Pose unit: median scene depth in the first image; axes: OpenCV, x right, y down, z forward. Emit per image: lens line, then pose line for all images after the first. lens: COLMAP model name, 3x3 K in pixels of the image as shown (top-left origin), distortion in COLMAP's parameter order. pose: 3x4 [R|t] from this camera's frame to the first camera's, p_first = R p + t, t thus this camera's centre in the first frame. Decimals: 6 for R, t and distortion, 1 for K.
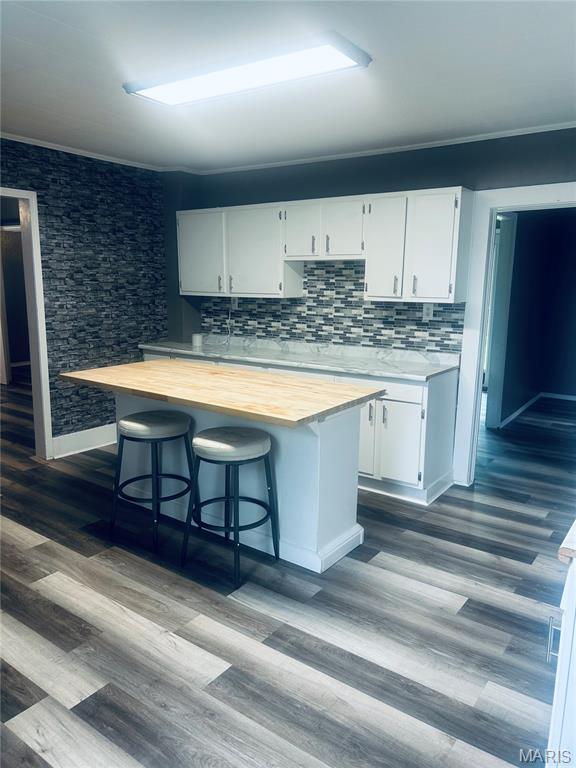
lens RADIAL K [[578.8, 0, 281.8], [0, 578.8, 385.7], [0, 0, 1]] dist [0.028498, -0.019640]
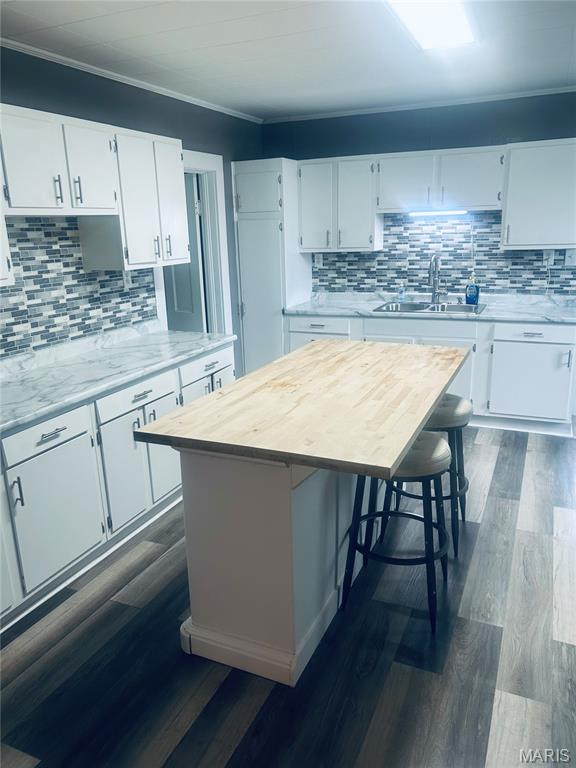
lens RADIAL K [[578.8, 0, 284.2], [0, 578.8, 385.9], [0, 0, 1]] dist [0.028498, -0.019640]
pose [[-0.216665, -0.263291, 0.940071, -0.634872], [0.201688, 0.930099, 0.306982, -0.193082], [-0.955185, 0.256114, -0.148417, 0.929746]]
